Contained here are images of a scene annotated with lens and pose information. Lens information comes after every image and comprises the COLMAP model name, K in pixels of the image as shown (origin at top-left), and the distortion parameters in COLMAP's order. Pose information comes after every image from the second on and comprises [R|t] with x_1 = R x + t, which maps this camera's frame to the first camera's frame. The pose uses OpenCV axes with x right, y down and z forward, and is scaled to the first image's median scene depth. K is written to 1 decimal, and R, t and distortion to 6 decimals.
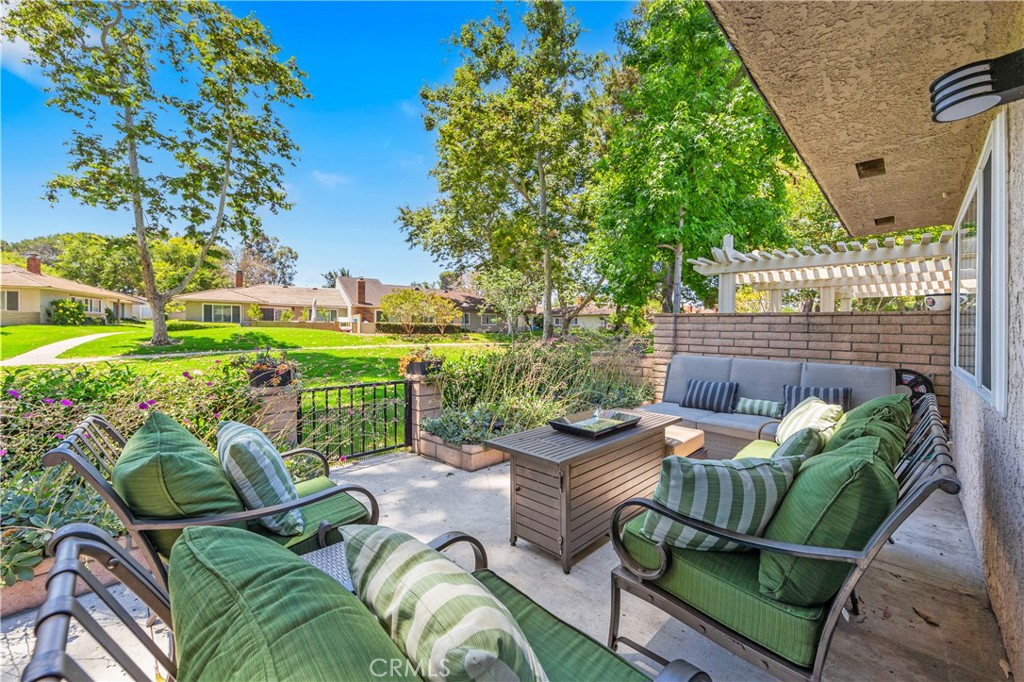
lens RADIAL K [[407.2, 0, 512.4], [0, 407.2, 326.6], [0, 0, 1]] dist [-0.000104, -0.000044]
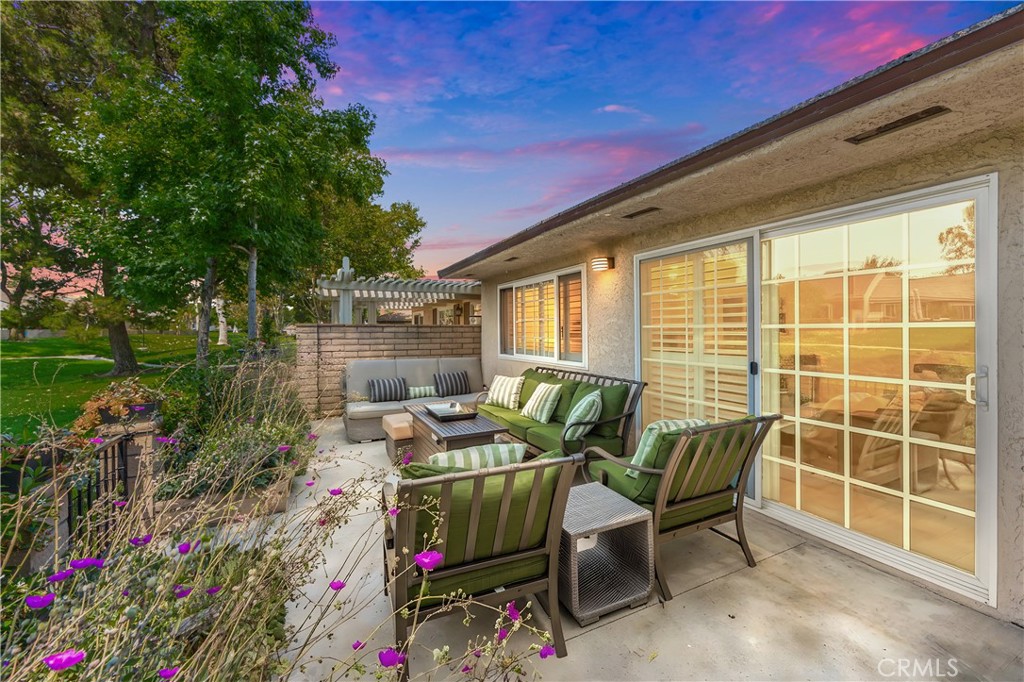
lens RADIAL K [[407.2, 0, 512.4], [0, 407.2, 326.6], [0, 0, 1]] dist [-0.000104, -0.000044]
pose [[0.307001, 0.000272, 0.951709, -0.124964], [0.008503, 0.999959, -0.003029, -0.004411], [-0.951671, 0.009022, 0.306986, 0.049221]]
